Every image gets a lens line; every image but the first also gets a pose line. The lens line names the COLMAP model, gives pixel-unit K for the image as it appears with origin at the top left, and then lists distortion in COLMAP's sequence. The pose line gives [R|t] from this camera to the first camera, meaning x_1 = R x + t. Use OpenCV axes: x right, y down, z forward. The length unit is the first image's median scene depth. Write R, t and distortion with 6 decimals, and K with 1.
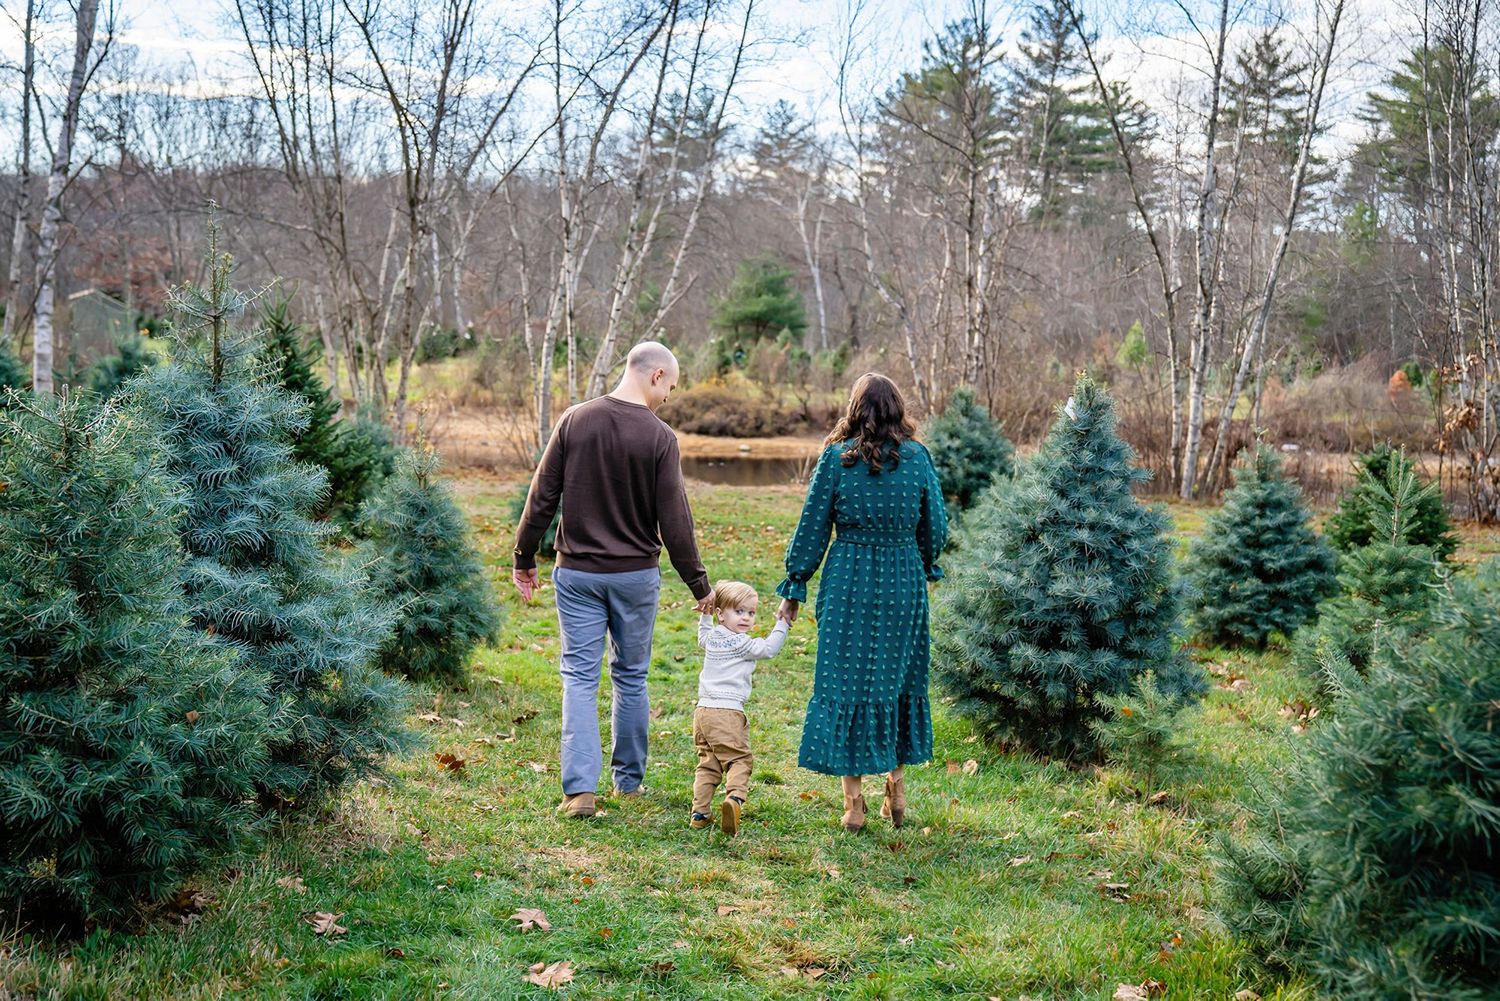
lens RADIAL K [[2114.0, 0, 750.0], [0, 2114.0, 500.5], [0, 0, 1]] dist [0.025678, -0.004168]
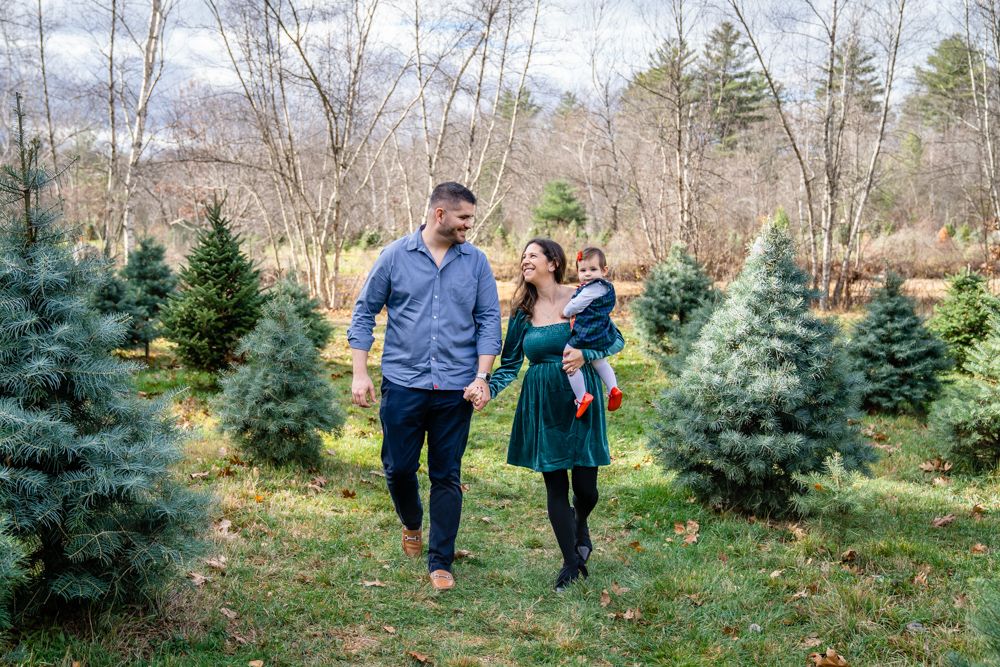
lens RADIAL K [[973.9, 0, 500.0], [0, 973.9, 333.5], [0, 0, 1]] dist [-0.006520, 0.009914]
pose [[0.995383, -0.039202, -0.087612, 0.036700], [0.040382, 0.999115, 0.011737, -0.002438], [0.087074, -0.015221, 0.996086, 0.330228]]
